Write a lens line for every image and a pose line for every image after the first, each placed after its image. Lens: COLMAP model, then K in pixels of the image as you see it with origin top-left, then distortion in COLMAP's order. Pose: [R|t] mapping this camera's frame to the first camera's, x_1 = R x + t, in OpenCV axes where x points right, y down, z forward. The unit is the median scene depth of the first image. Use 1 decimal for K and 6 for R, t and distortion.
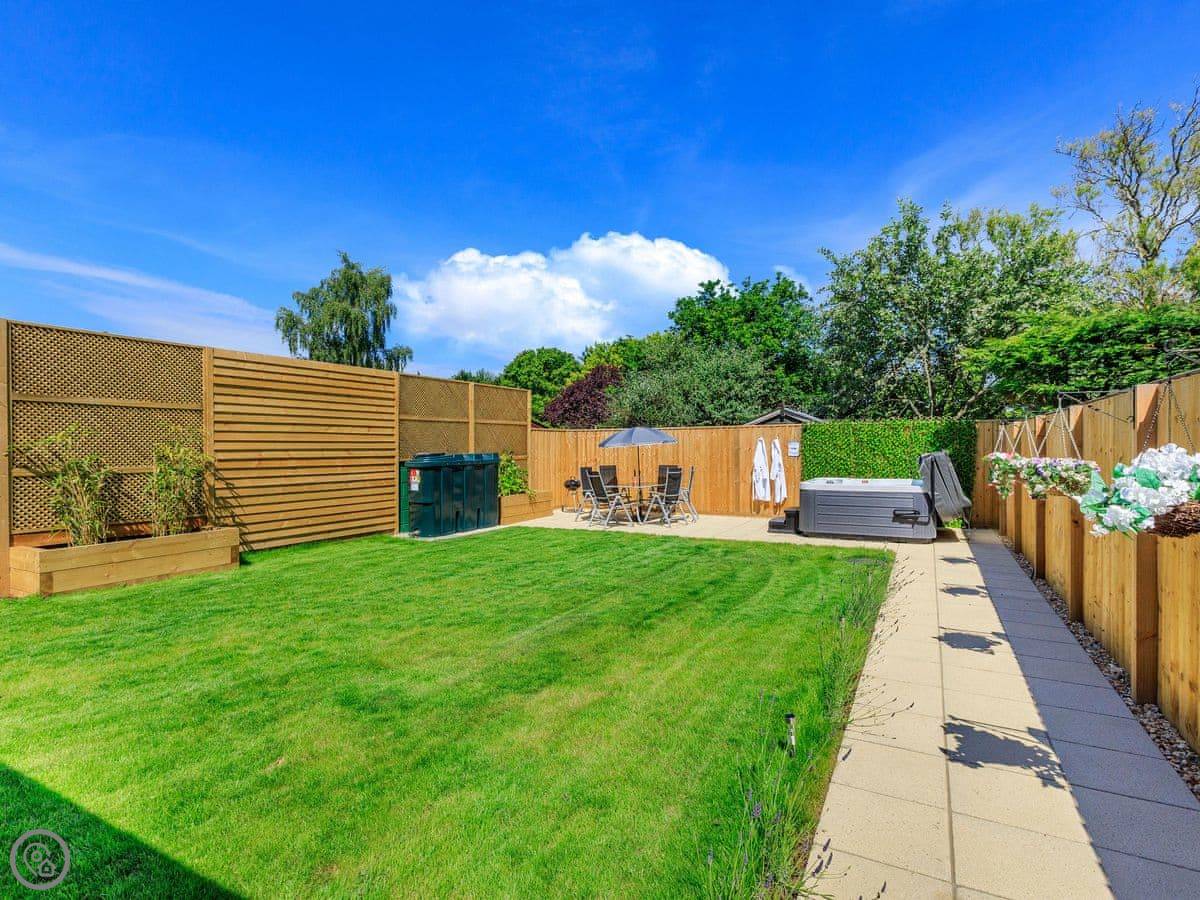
lens RADIAL K [[593.8, 0, 603.0], [0, 593.8, 463.8], [0, 0, 1]] dist [0.001795, 0.000136]
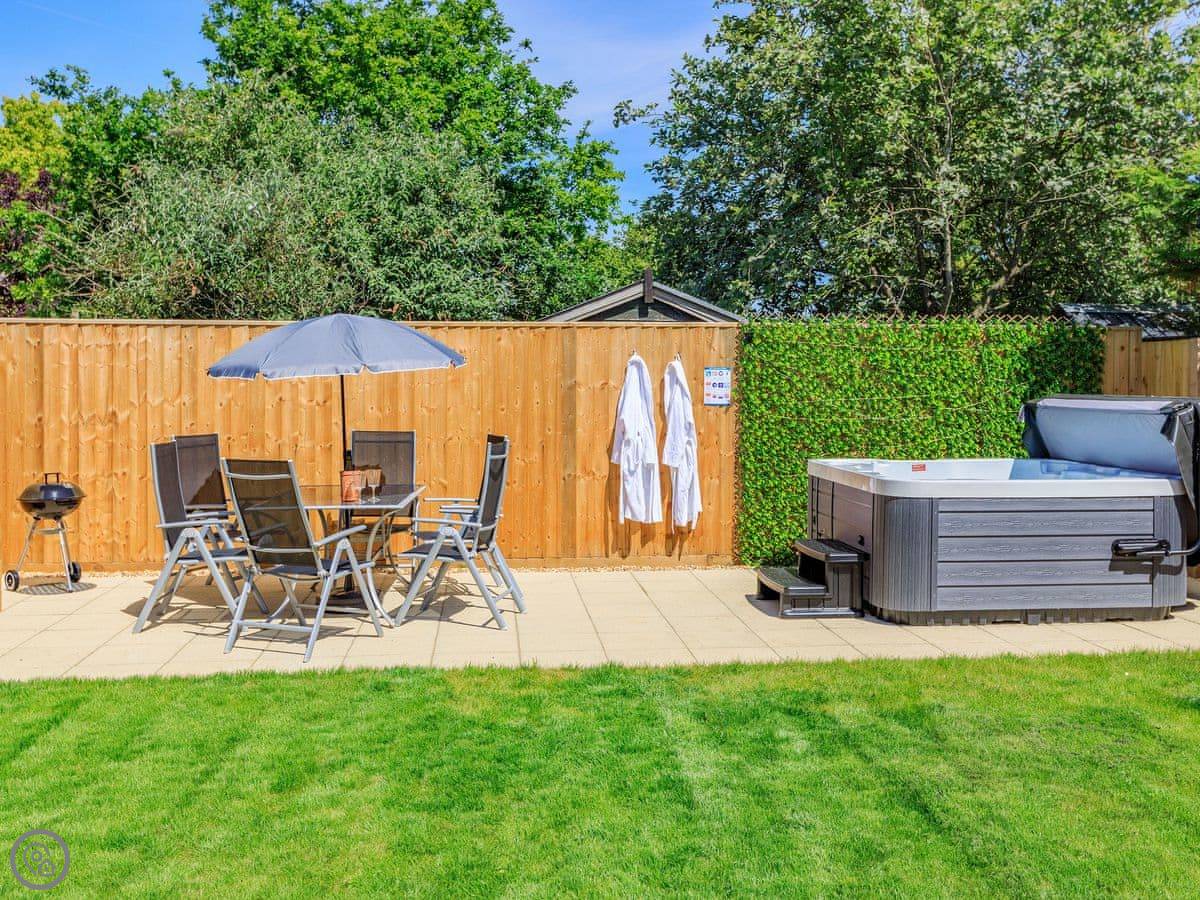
lens RADIAL K [[1183.7, 0, 600.0], [0, 1183.7, 450.0], [0, 0, 1]] dist [-0.008825, 0.001764]
pose [[0.827534, -0.021968, 0.560986, -0.175118], [0.006143, 0.999529, 0.030079, -0.006825], [-0.561382, -0.021446, 0.827279, 0.393822]]
